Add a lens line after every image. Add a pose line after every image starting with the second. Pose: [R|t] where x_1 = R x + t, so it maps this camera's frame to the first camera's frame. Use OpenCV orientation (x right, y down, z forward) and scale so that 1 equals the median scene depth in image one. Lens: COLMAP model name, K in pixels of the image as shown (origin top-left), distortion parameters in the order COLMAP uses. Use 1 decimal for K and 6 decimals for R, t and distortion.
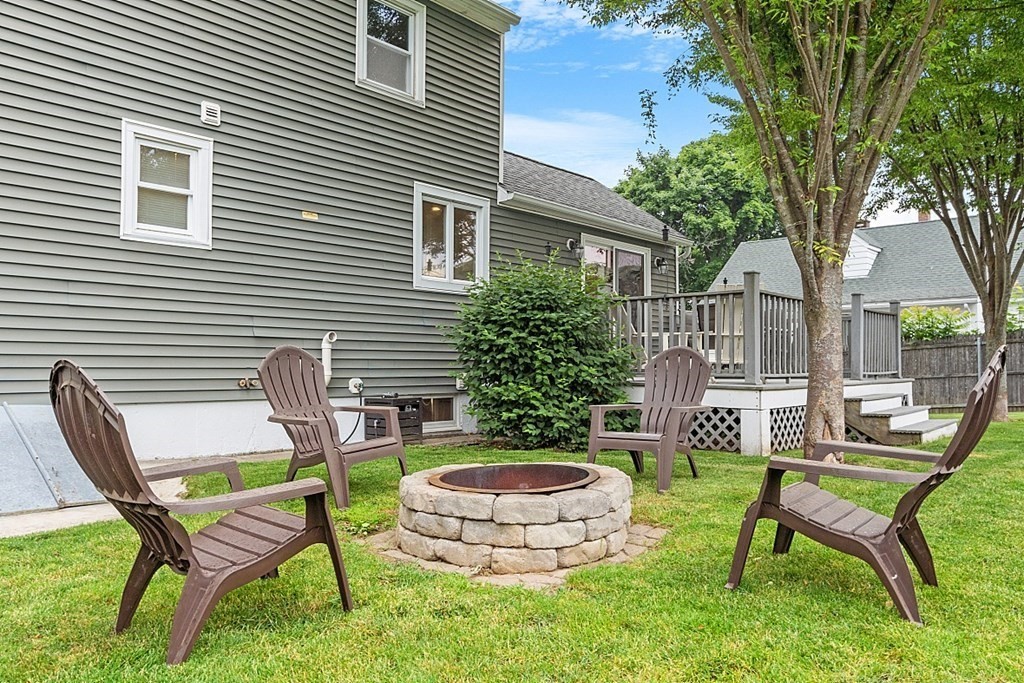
lens RADIAL K [[737.7, 0, 512.0], [0, 737.7, 341.5], [0, 0, 1]] dist [0.002234, 0.000370]
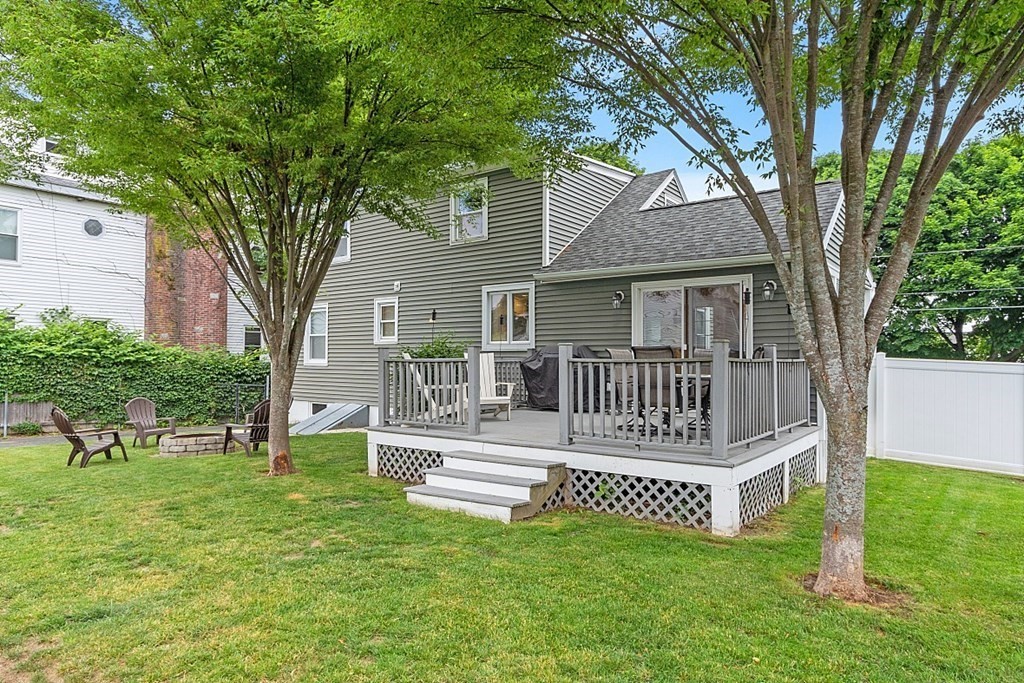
lens RADIAL K [[598.6, 0, 512.8], [0, 598.6, 357.1], [0, 0, 1]] dist [0.001076, 0.000161]
pose [[0.103771, -0.007536, -0.994573, 1.481327], [0.031575, 0.999492, -0.004279, -0.059802], [0.994100, -0.030960, 0.103956, 1.120356]]
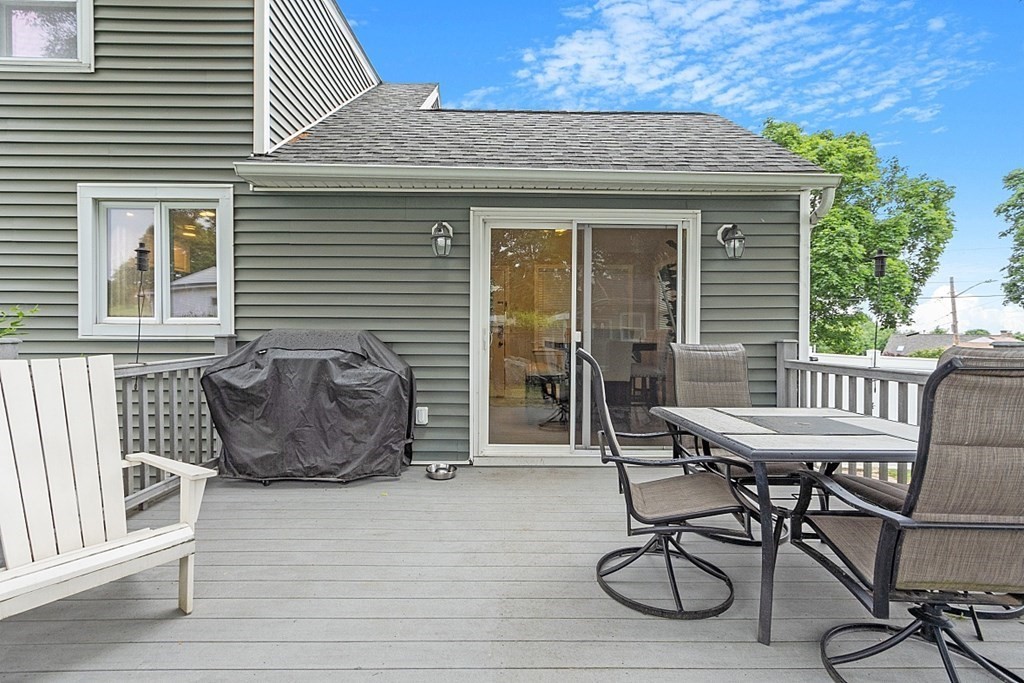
lens RADIAL K [[470.3, 0, 512.0], [0, 470.3, 341.5], [0, 0, 1]] dist [0.000740, 0.000249]
pose [[0.691545, 0.008017, -0.722289, 0.573137], [0.024572, 0.999099, 0.034616, -0.089839], [0.721915, -0.041686, 0.690725, 1.192708]]
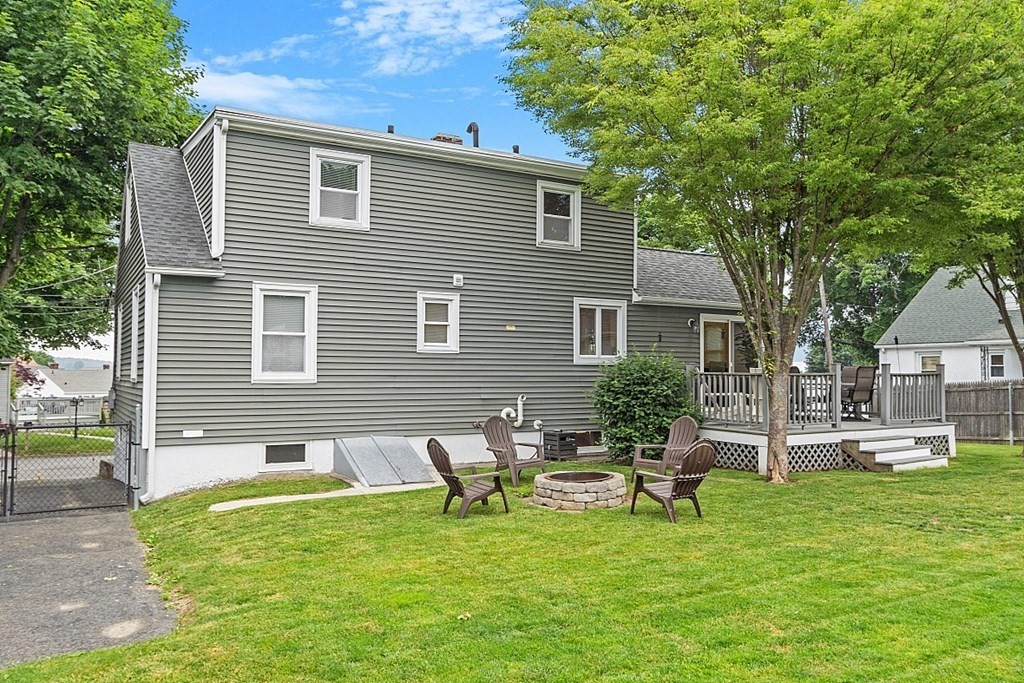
lens RADIAL K [[788.0, 0, 512.0], [0, 788.0, 341.5], [0, 0, 1]] dist [0.007566, 0.004533]
pose [[0.955275, -0.010848, -0.295521, 0.300757], [0.009158, 0.999933, -0.007102, -0.133250], [0.295578, 0.004078, 0.955310, -0.838920]]
